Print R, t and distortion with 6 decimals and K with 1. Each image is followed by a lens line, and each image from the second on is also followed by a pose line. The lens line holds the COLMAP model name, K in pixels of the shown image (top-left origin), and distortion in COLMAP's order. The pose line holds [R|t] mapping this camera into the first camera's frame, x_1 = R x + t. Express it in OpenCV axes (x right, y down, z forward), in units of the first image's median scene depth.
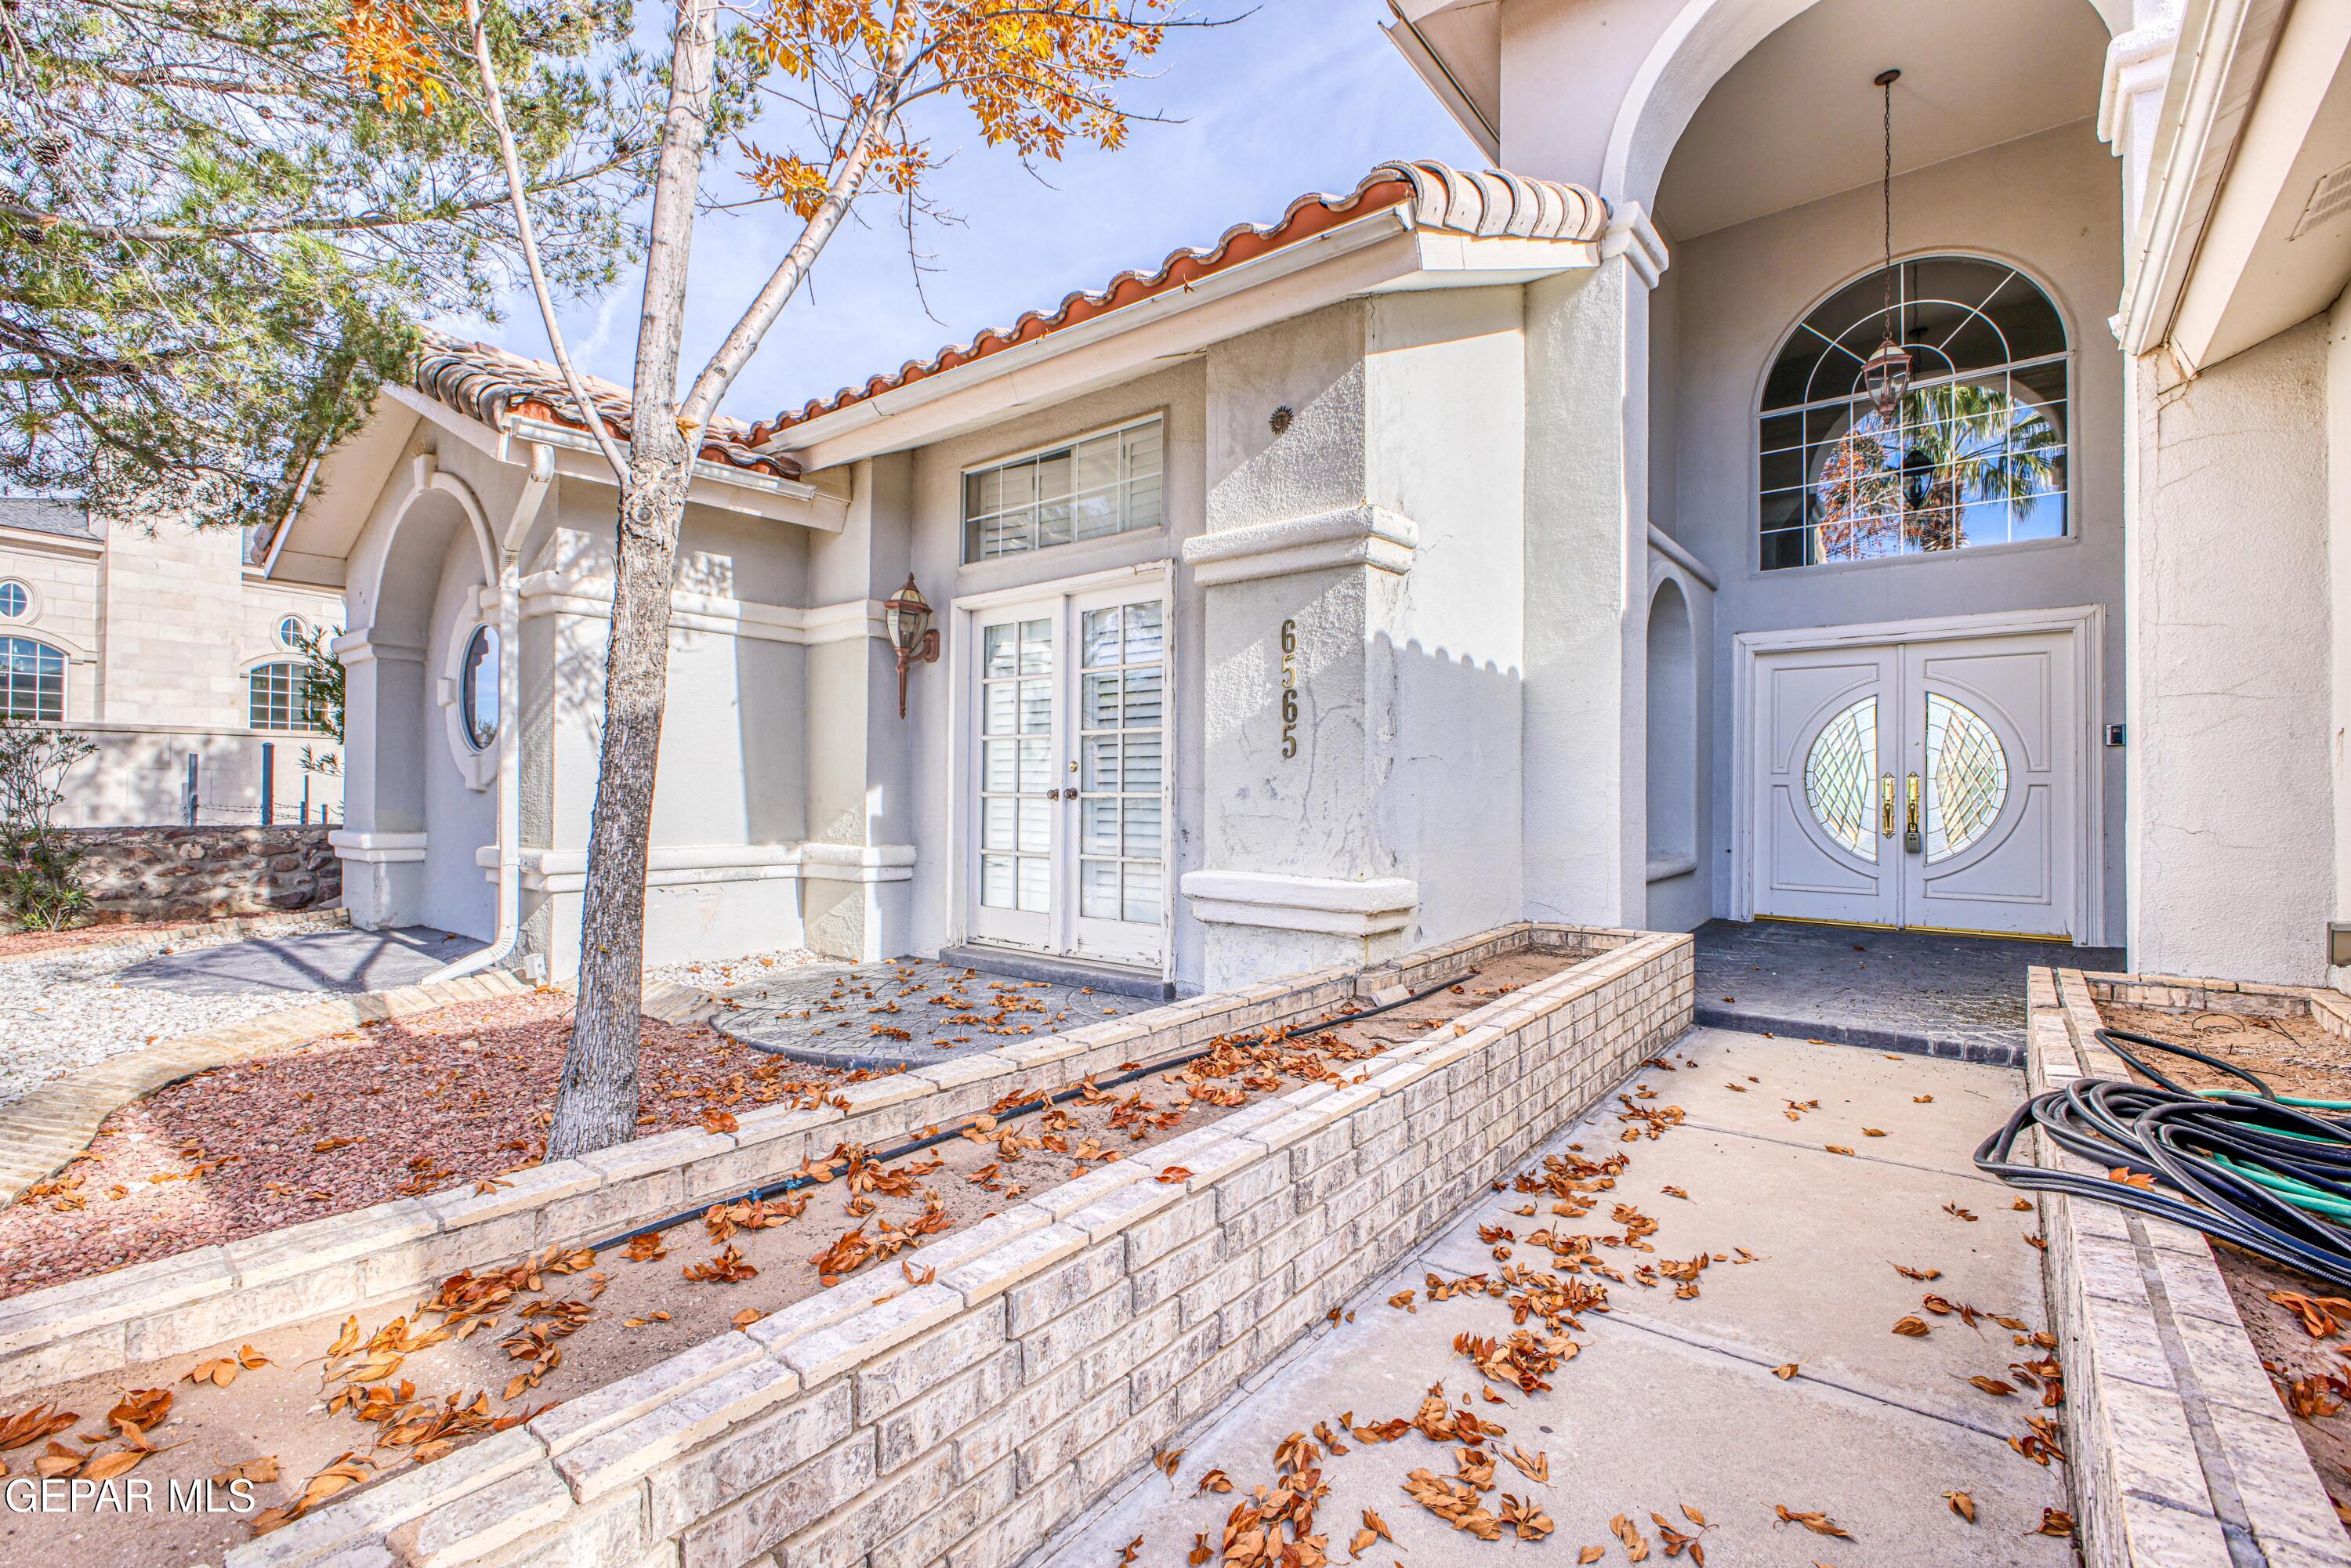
lens RADIAL K [[1039.4, 0, 1175.5], [0, 1039.4, 784.0], [0, 0, 1]] dist [-0.001634, -0.000018]
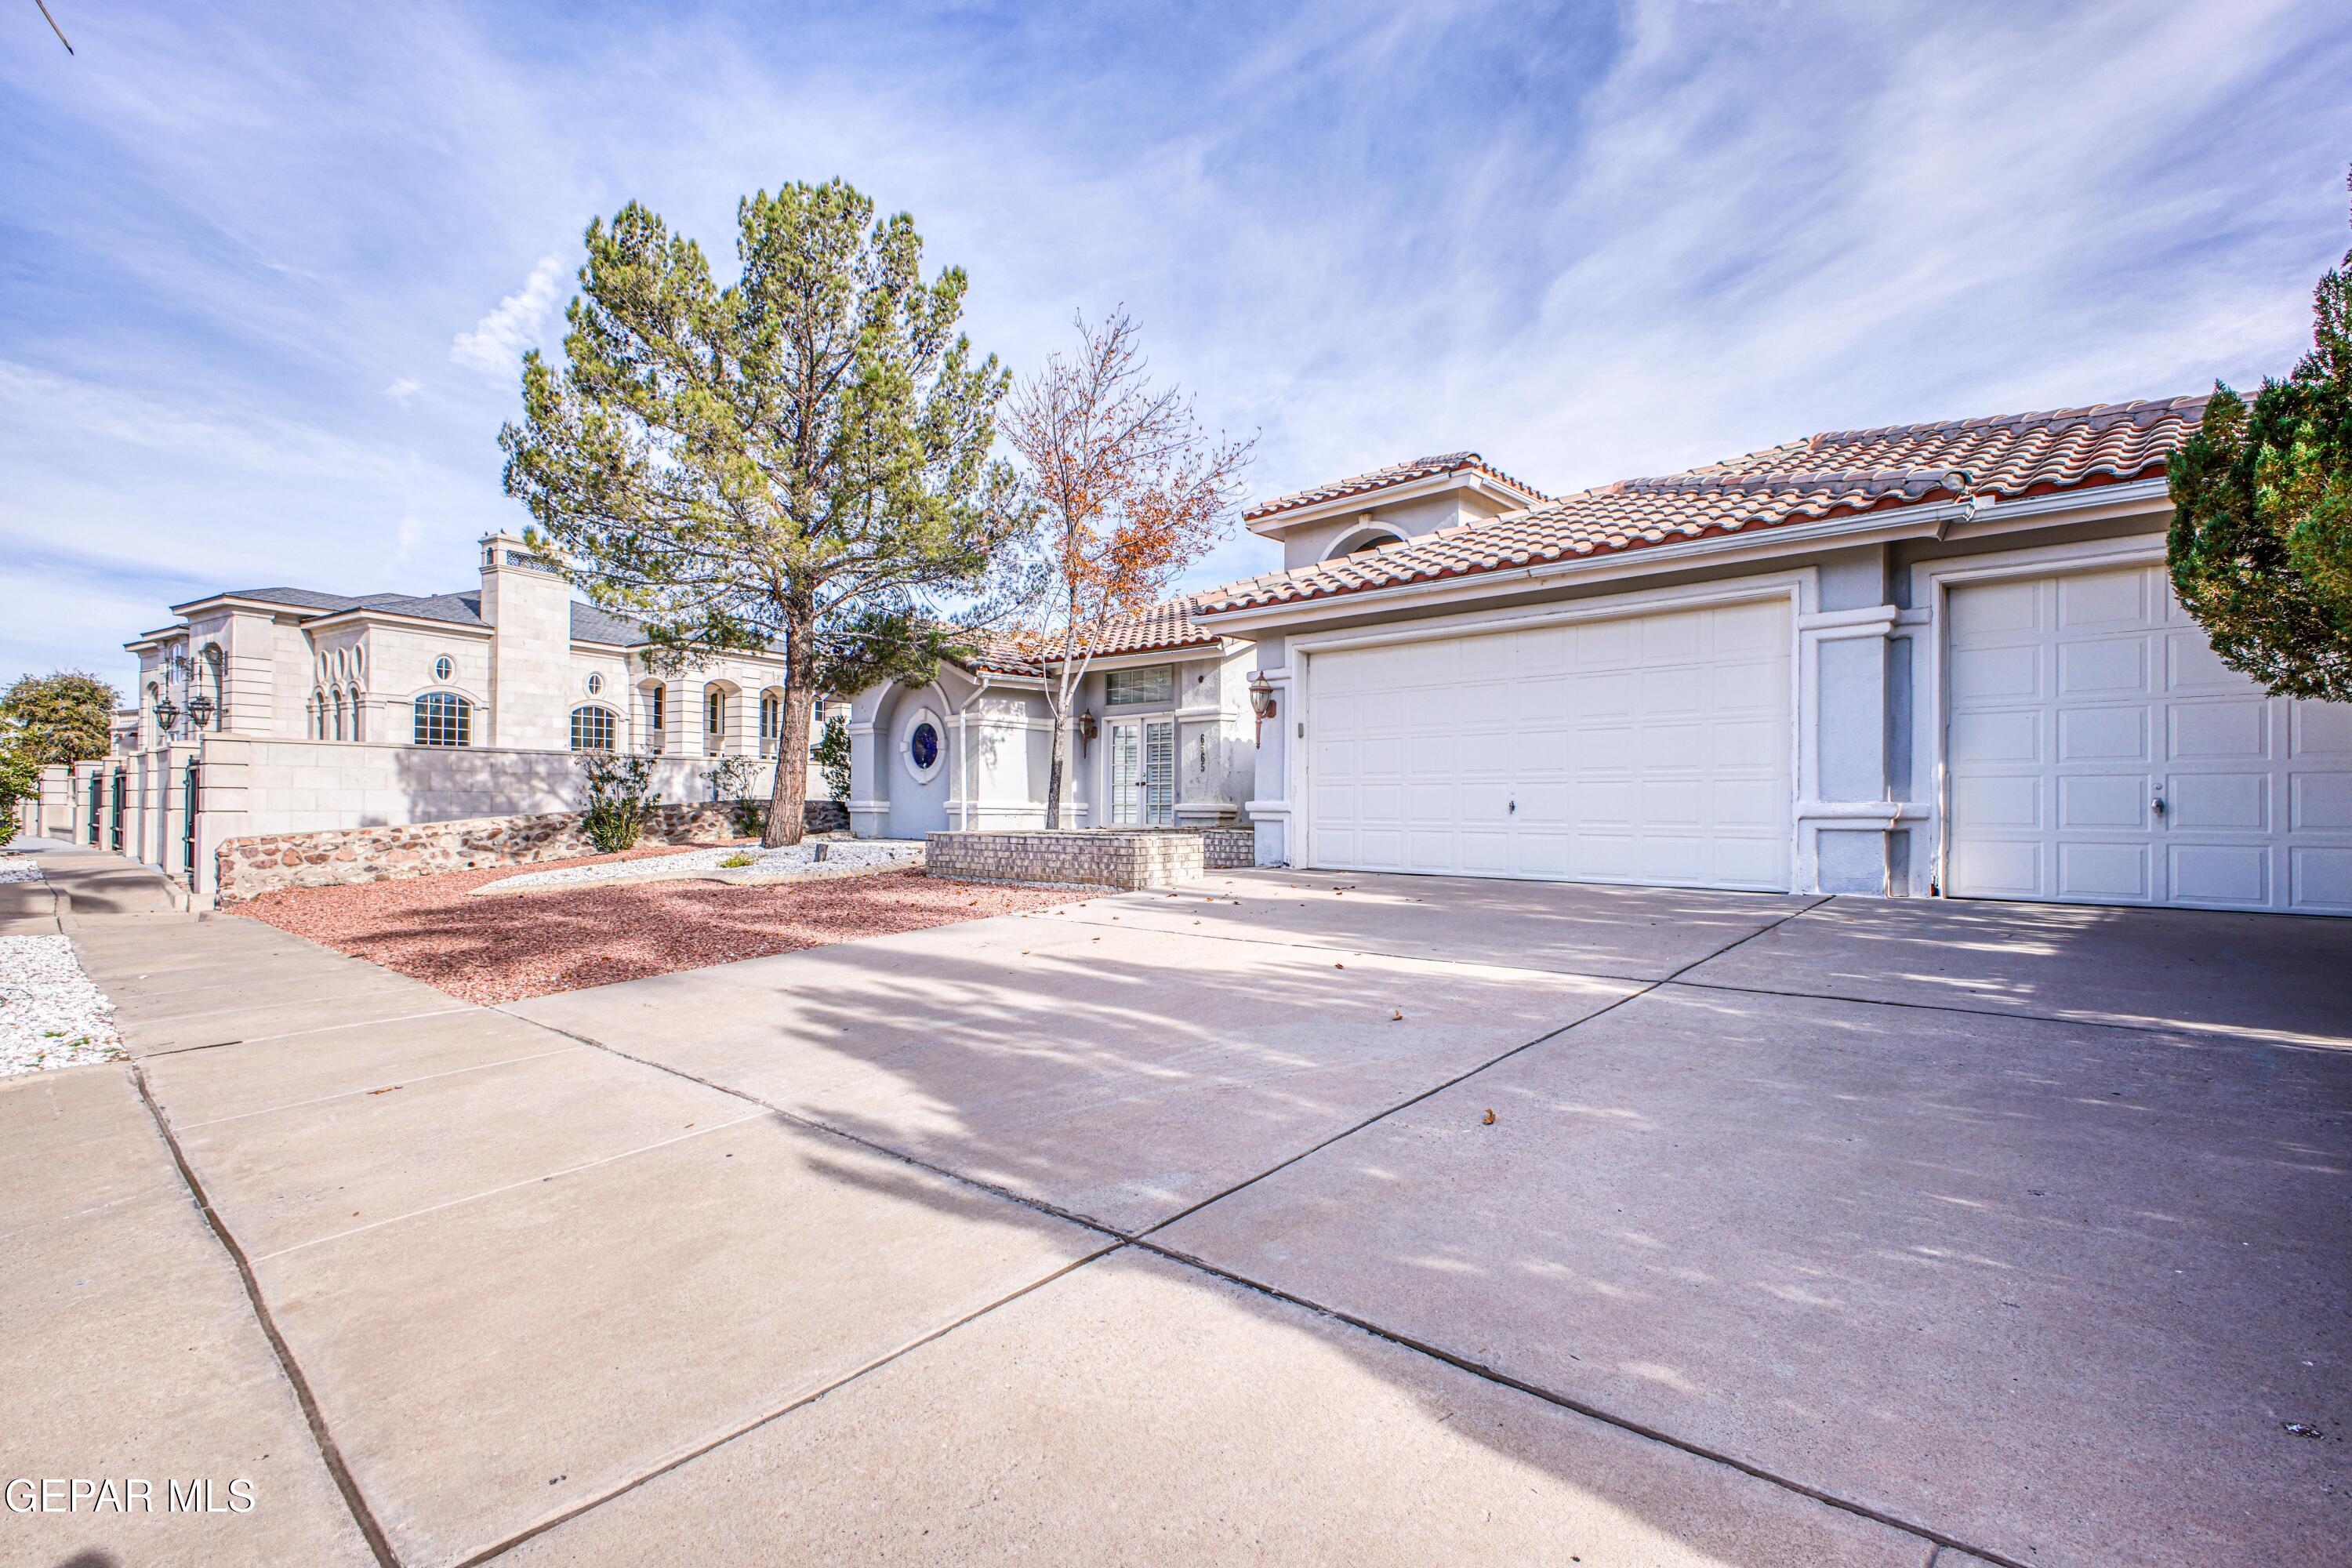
lens RADIAL K [[1039.9, 0, 1176.0], [0, 1039.9, 784.0], [0, 0, 1]] dist [-0.001634, -0.000018]
pose [[0.997623, 0.000090, -0.068910, 0.212301], [-0.001156, 0.999880, -0.015440, 0.058771], [0.068900, 0.015483, 0.997503, -2.103573]]
